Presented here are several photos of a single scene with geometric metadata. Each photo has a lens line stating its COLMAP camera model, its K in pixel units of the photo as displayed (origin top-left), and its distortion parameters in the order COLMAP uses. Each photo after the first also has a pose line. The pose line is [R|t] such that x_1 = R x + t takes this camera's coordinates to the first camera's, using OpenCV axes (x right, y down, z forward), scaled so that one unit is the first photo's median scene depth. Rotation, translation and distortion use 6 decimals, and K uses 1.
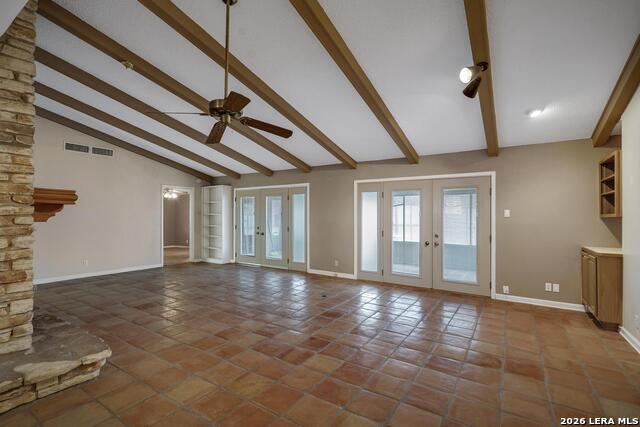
lens RADIAL K [[297.7, 0, 307.3], [0, 297.7, 216.4], [0, 0, 1]] dist [0.002268, 0.000295]
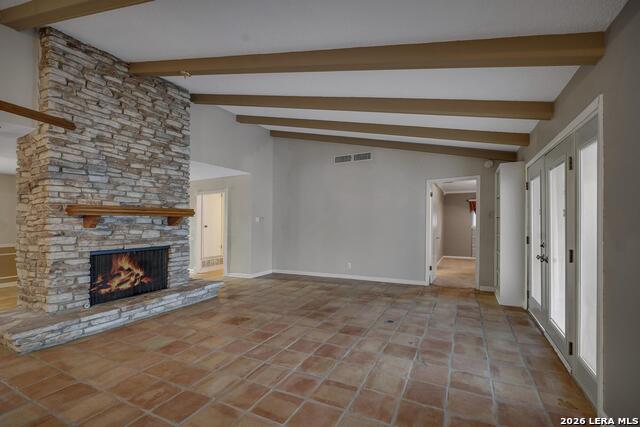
lens RADIAL K [[280.9, 0, 329.0], [0, 280.9, 222.0], [0, 0, 1]] dist [-0.000496, -0.000135]
pose [[0.142417, -0.002362, -0.989804, 0.248236], [0.011569, 0.999933, -0.000721, 0.002055], [0.989739, -0.011348, 0.142434, 0.799889]]
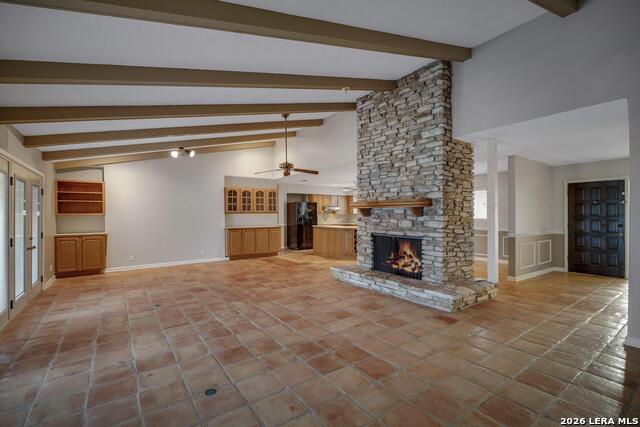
lens RADIAL K [[289.3, 0, 310.3], [0, 289.3, 212.3], [0, 0, 1]] dist [-0.002222, -0.000275]
pose [[-0.929315, 0.004604, 0.369260, -0.532615], [0.003281, 0.999986, -0.004210, -0.001862], [-0.369274, -0.002701, -0.929317, 1.272694]]
